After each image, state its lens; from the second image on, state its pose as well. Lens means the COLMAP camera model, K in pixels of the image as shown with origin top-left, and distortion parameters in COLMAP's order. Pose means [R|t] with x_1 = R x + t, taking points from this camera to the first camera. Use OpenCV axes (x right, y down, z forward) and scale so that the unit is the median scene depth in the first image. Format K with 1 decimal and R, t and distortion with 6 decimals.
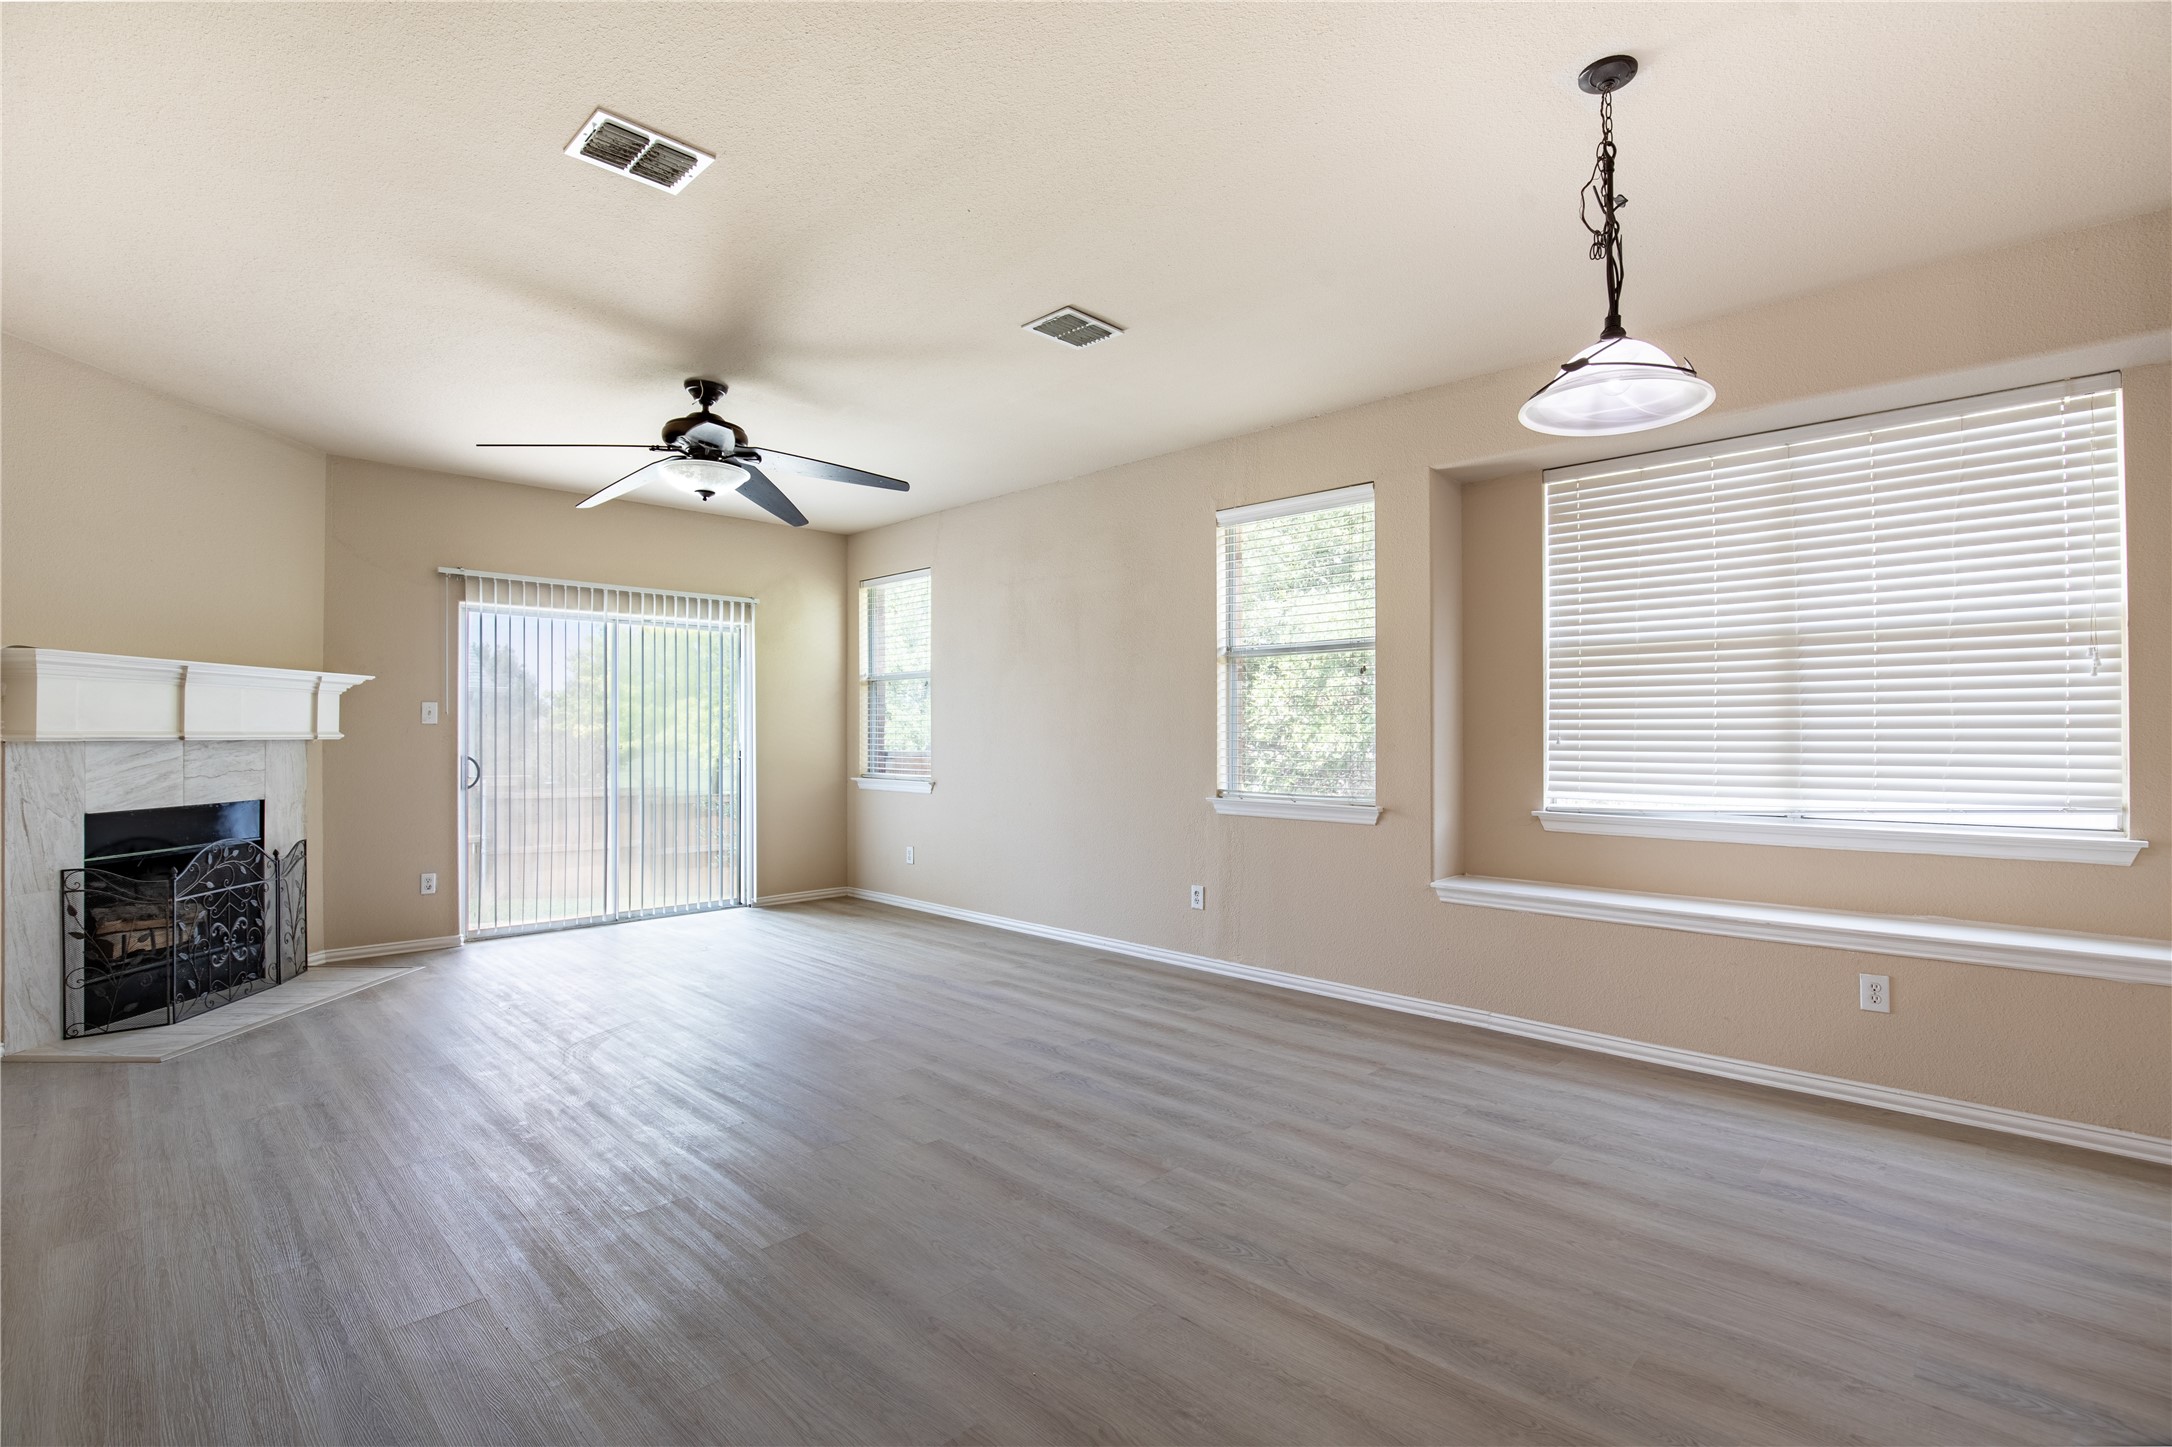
lens RADIAL K [[994.7, 0, 1086.3], [0, 994.7, 736.0], [0, 0, 1]] dist [-0.035517, 0.005827]
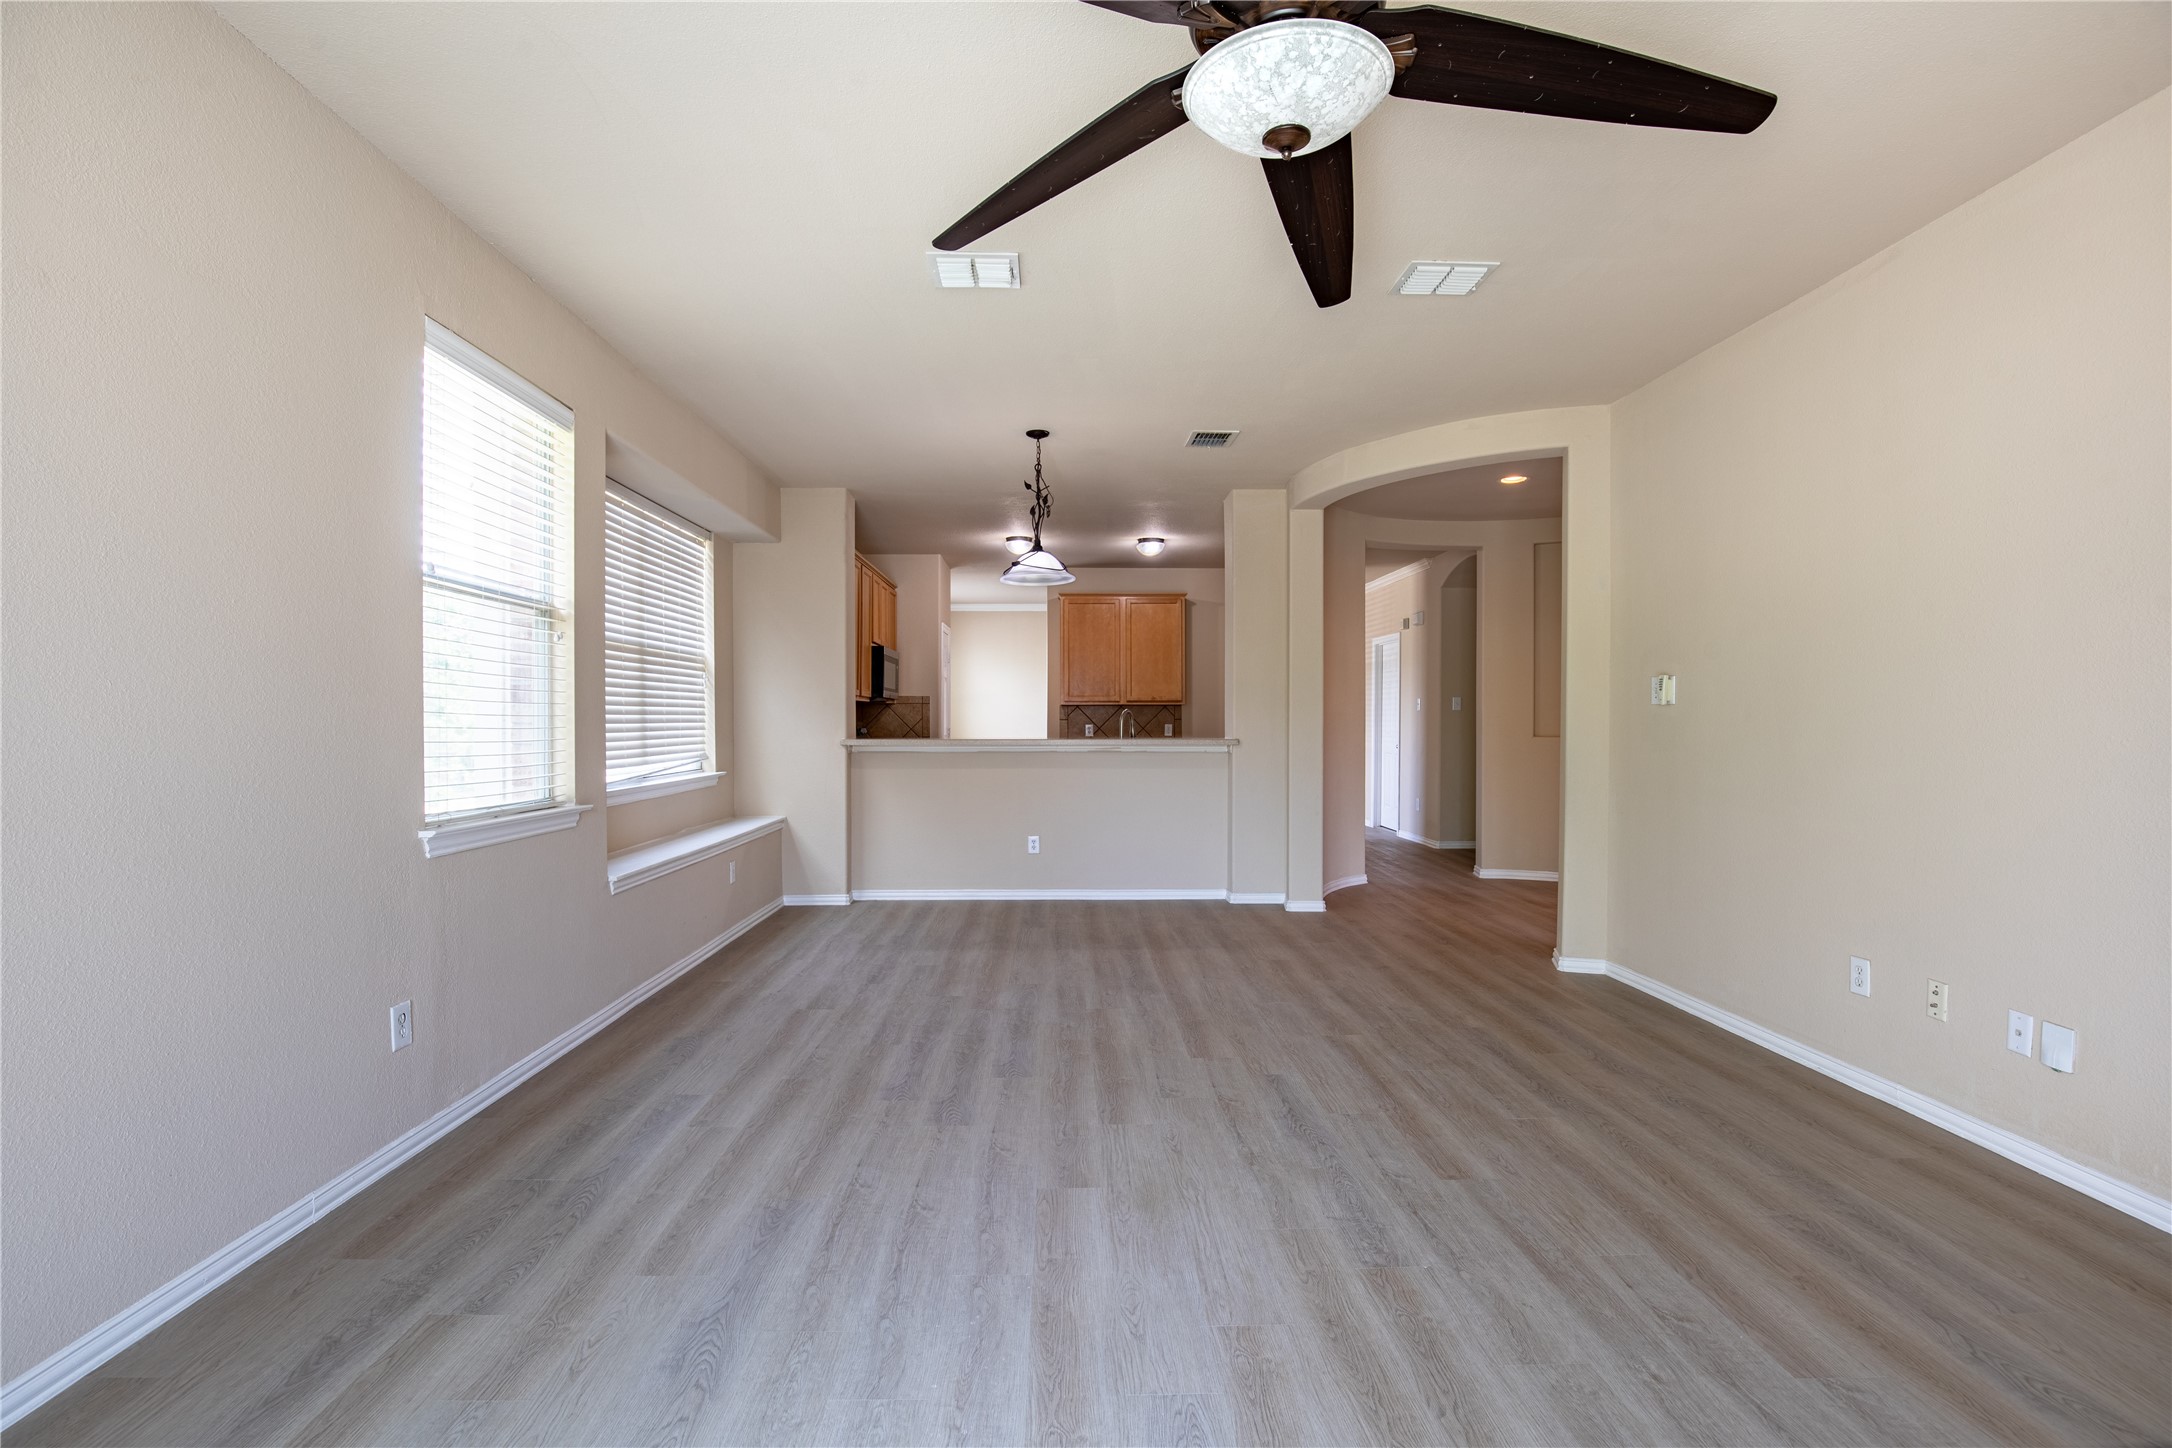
lens RADIAL K [[994.7, 0, 1086.3], [0, 994.7, 736.5], [0, 0, 1]] dist [-0.035517, 0.005827]
pose [[-0.719938, -0.012442, 0.693927, -0.646032], [-0.001070, 0.999858, 0.016817, -0.000297], [-0.694038, 0.011365, -0.719849, 1.425047]]
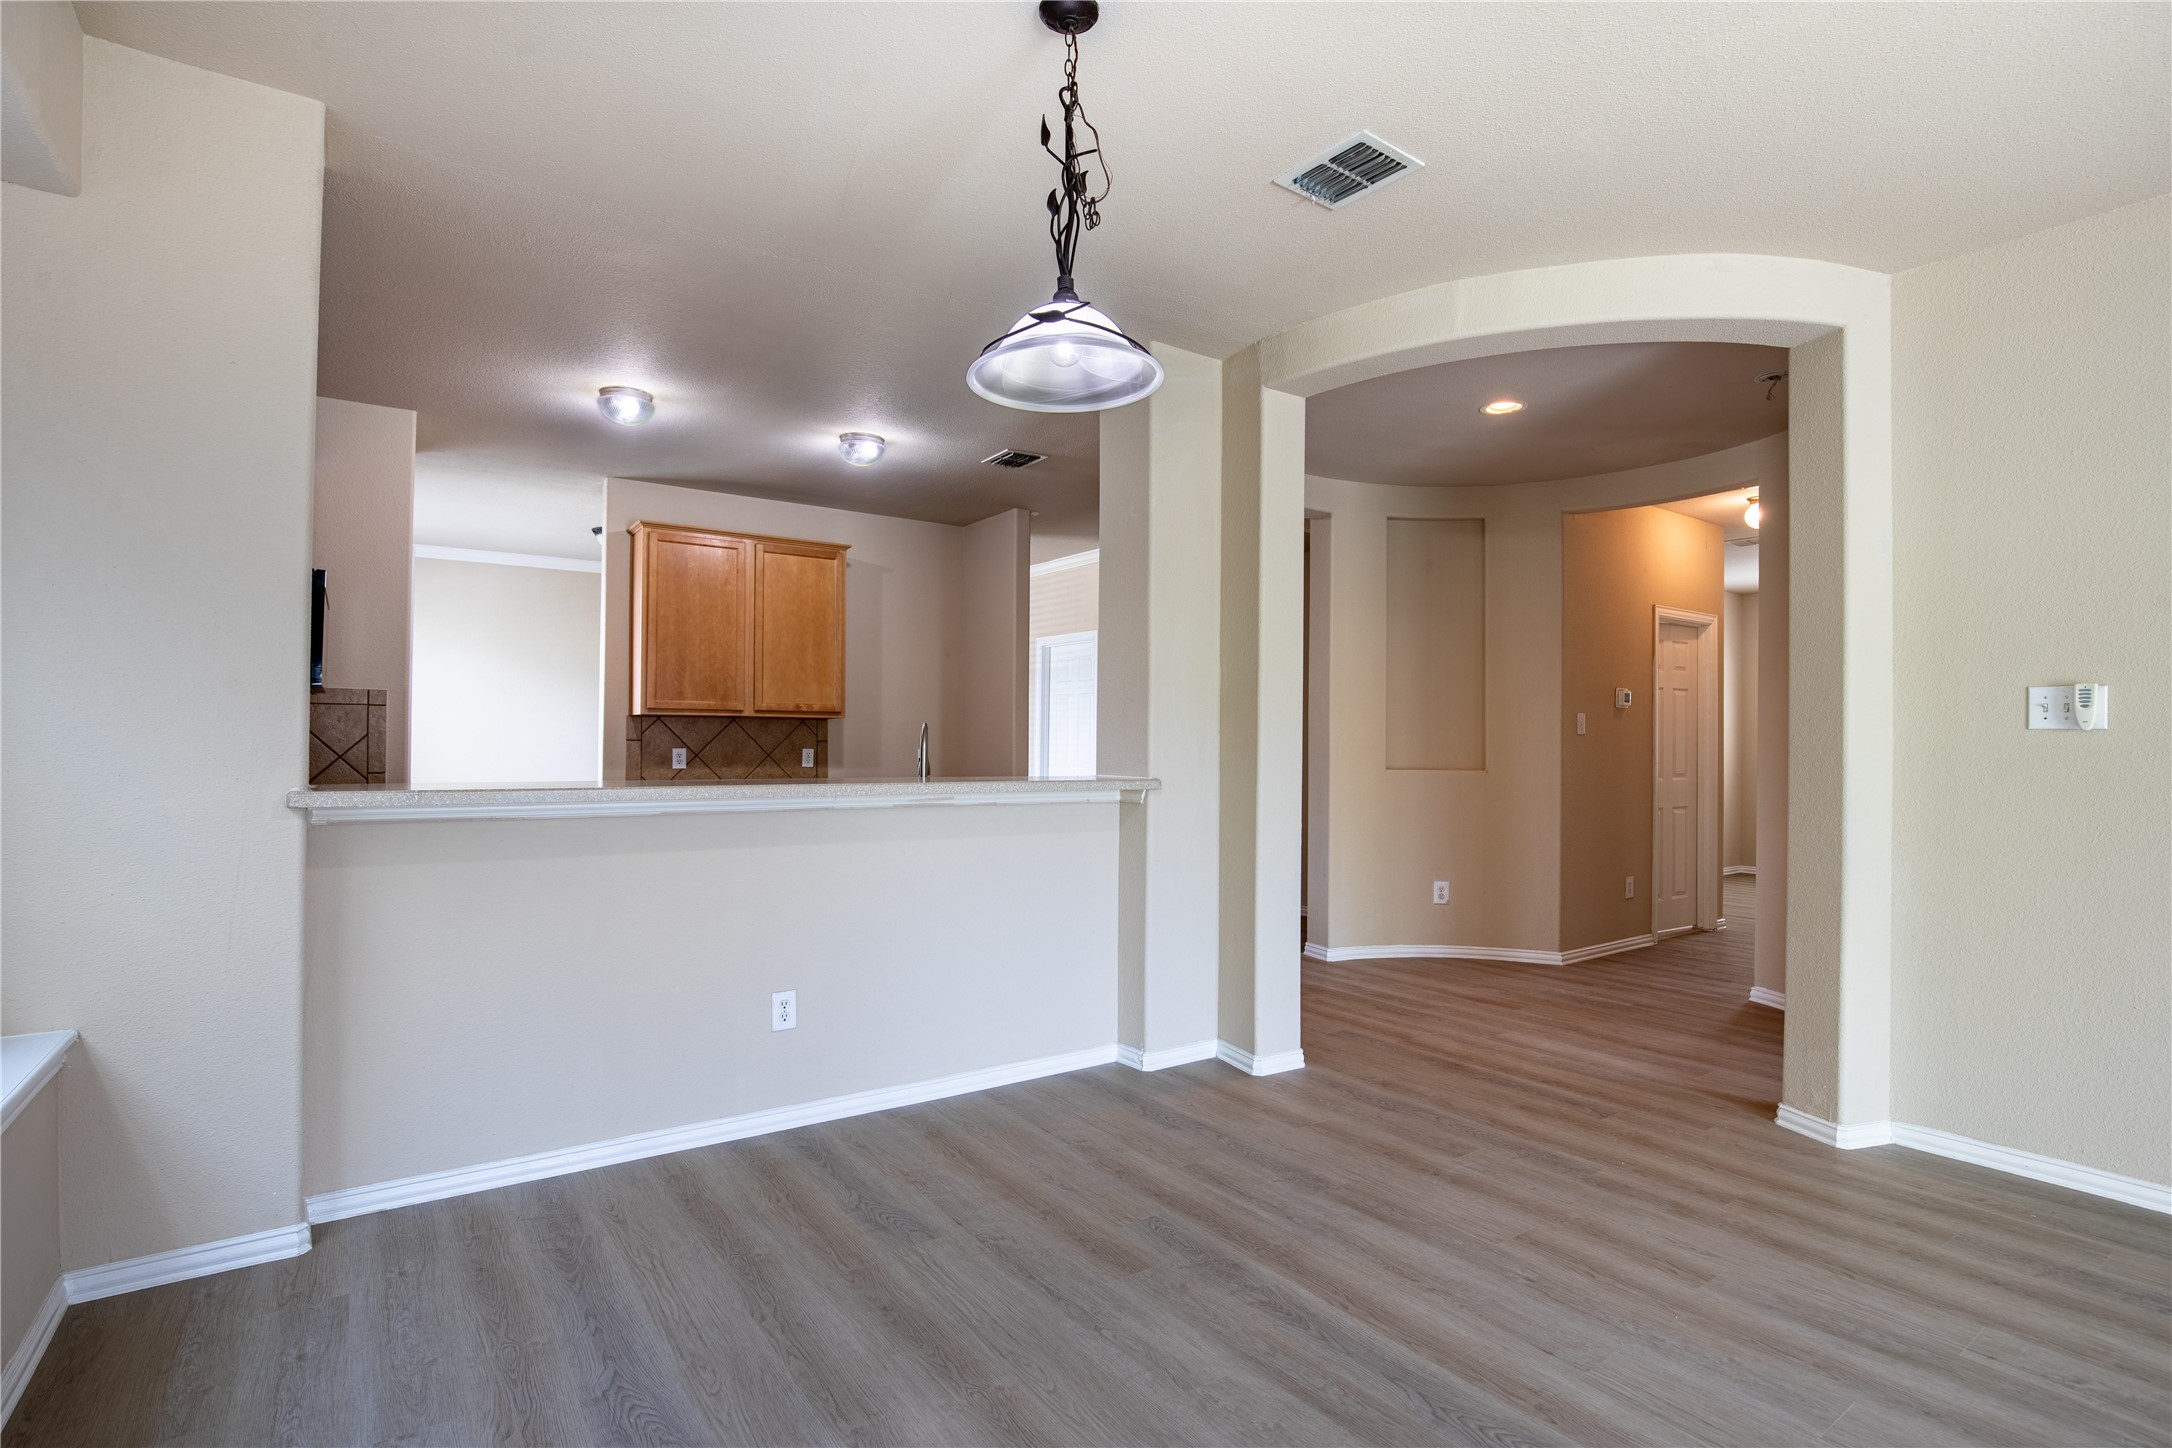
lens RADIAL K [[1040.6, 0, 1084.6], [0, 1040.6, 740.5], [0, 0, 1]] dist [-0.025366, -0.000179]
pose [[-0.983683, -0.009544, 0.179656, 0.188781], [-0.010507, 0.999935, -0.004407, 0.000034], [-0.179603, -0.006222, -0.983720, 1.047797]]
